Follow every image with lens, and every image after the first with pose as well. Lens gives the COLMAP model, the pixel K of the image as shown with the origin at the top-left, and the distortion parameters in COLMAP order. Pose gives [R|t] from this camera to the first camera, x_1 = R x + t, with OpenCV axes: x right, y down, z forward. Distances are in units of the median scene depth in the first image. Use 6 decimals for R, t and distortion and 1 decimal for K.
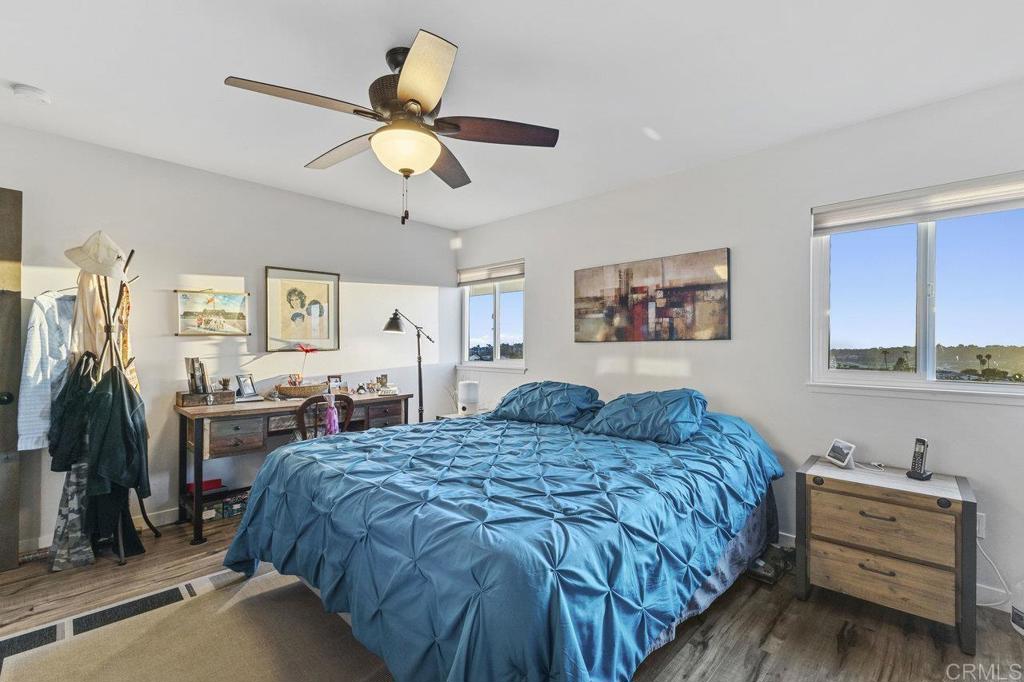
lens RADIAL K [[473.0, 0, 504.4], [0, 473.0, 342.4], [0, 0, 1]] dist [0.000137, -0.000077]
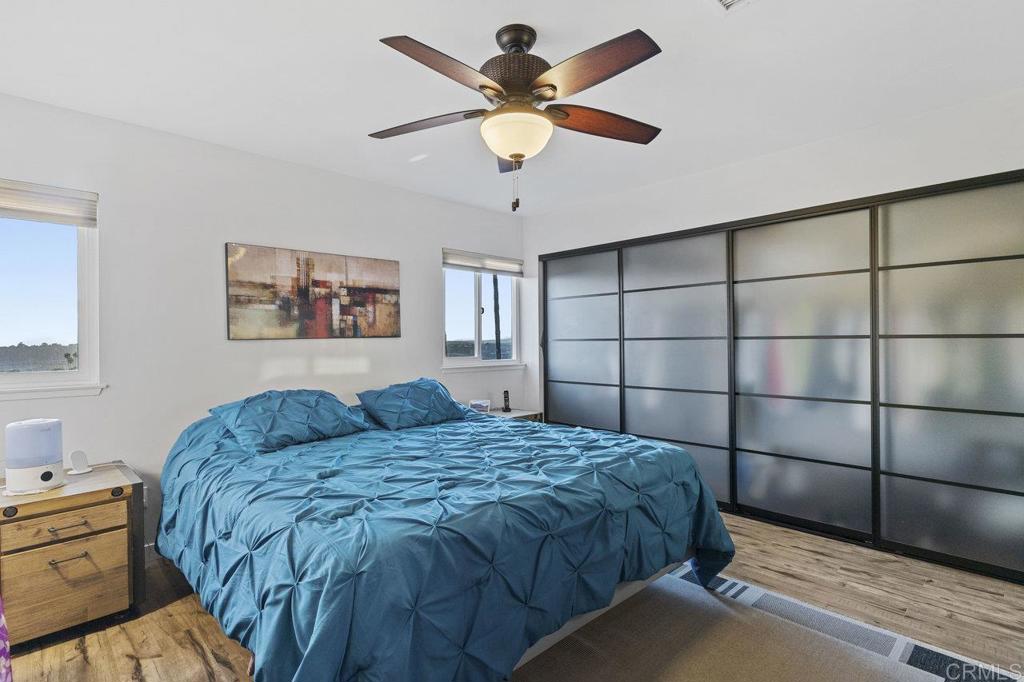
lens RADIAL K [[468.2, 0, 501.9], [0, 468.2, 338.6], [0, 0, 1]] dist [-0.002836, -0.000143]
pose [[0.018823, 0.001151, 0.999822, -0.649085], [0.005059, 0.999986, -0.001246, 0.000397], [-0.999810, 0.005081, 0.018817, 0.640914]]
